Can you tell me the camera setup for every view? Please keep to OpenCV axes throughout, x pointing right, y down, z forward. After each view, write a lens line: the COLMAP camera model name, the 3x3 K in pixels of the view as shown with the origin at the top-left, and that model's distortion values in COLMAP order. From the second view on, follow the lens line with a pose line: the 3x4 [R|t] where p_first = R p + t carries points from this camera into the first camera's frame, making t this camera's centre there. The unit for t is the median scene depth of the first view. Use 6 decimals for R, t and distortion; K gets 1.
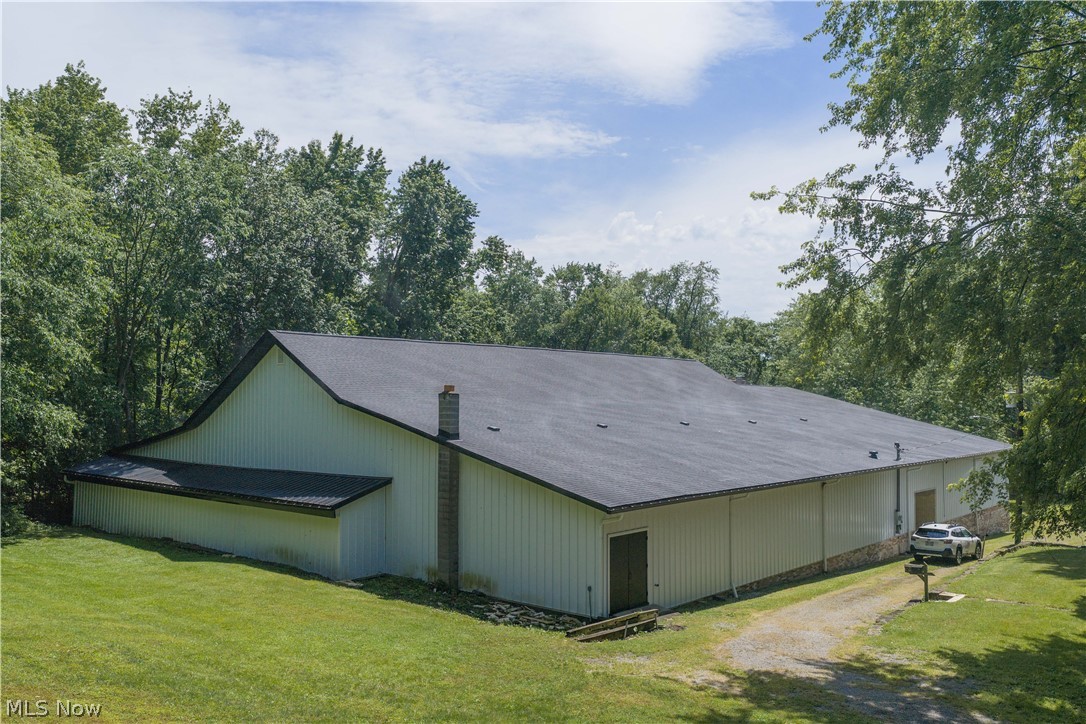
lens RADIAL K [[891.8, 0, 543.0], [0, 891.8, 362.0], [0, 0, 1]] dist [0.011726, -0.014663]
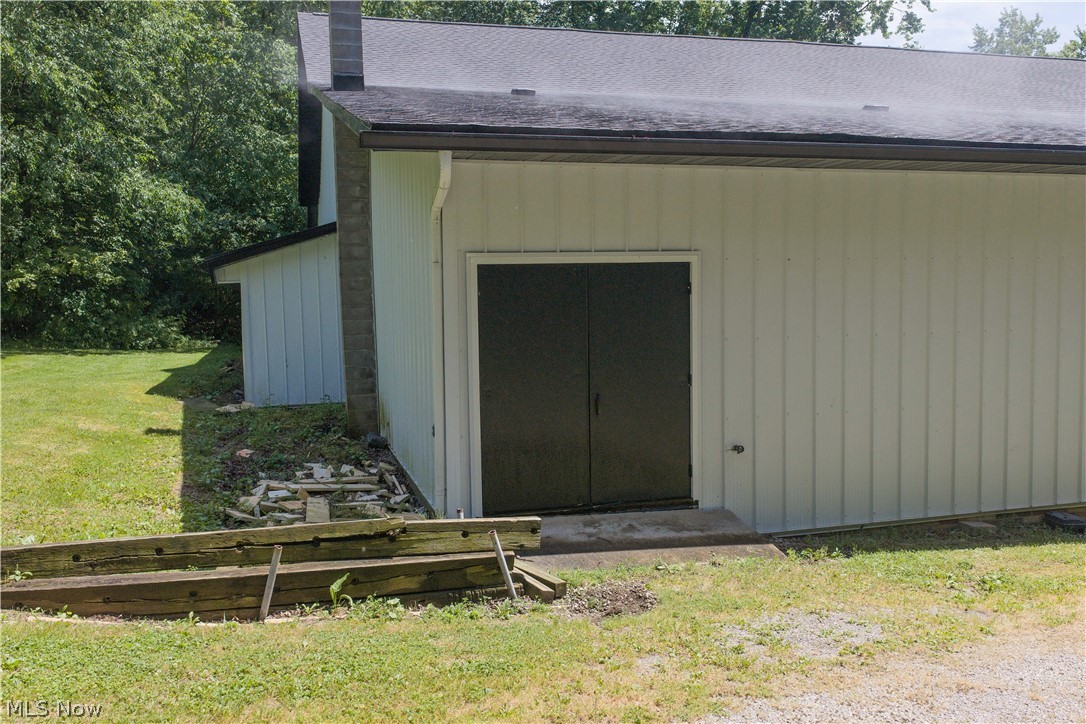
lens RADIAL K [[891.8, 0, 543.0], [0, 891.8, 362.0], [0, 0, 1]] dist [0.011726, -0.014663]
pose [[0.828003, 0.026962, -0.560075, 0.243690], [0.046315, 0.992142, 0.116233, 0.183736], [0.558808, -0.122181, 0.820247, 0.721633]]
